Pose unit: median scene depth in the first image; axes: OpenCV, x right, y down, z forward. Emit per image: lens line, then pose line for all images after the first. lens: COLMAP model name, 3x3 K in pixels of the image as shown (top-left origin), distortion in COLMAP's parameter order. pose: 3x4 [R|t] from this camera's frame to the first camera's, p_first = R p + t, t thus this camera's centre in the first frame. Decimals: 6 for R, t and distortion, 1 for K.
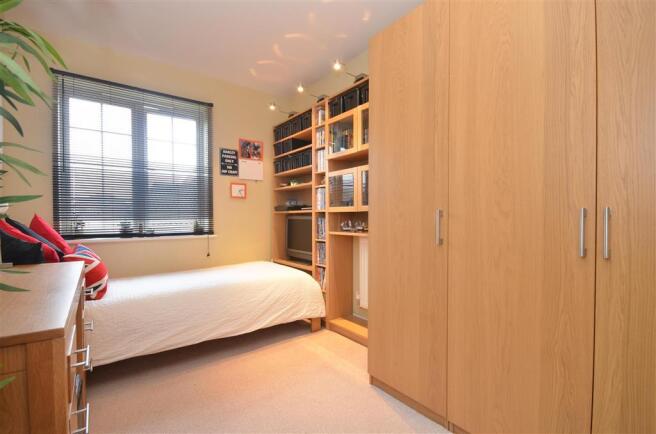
lens RADIAL K [[288.1, 0, 332.6], [0, 288.1, 217.8], [0, 0, 1]] dist [-0.000467, -0.005852]
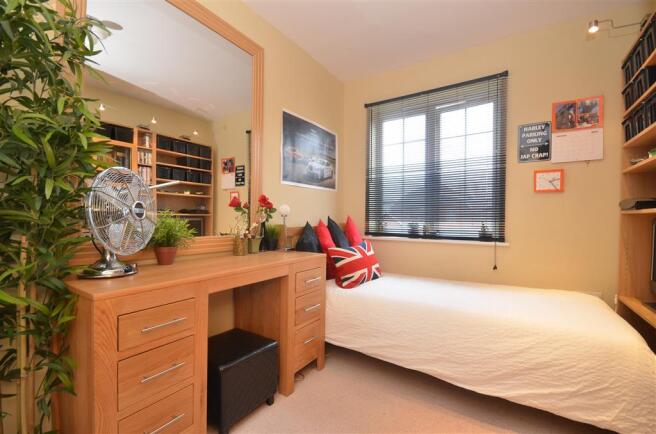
lens RADIAL K [[288.1, 0, 332.6], [0, 288.1, 217.8], [0, 0, 1]] dist [-0.000467, -0.005852]
pose [[0.321267, 0.006424, -0.946967, 0.165076], [-0.011174, 0.999933, 0.002993, -0.004082], [0.946923, 0.009620, 0.321317, 0.329302]]
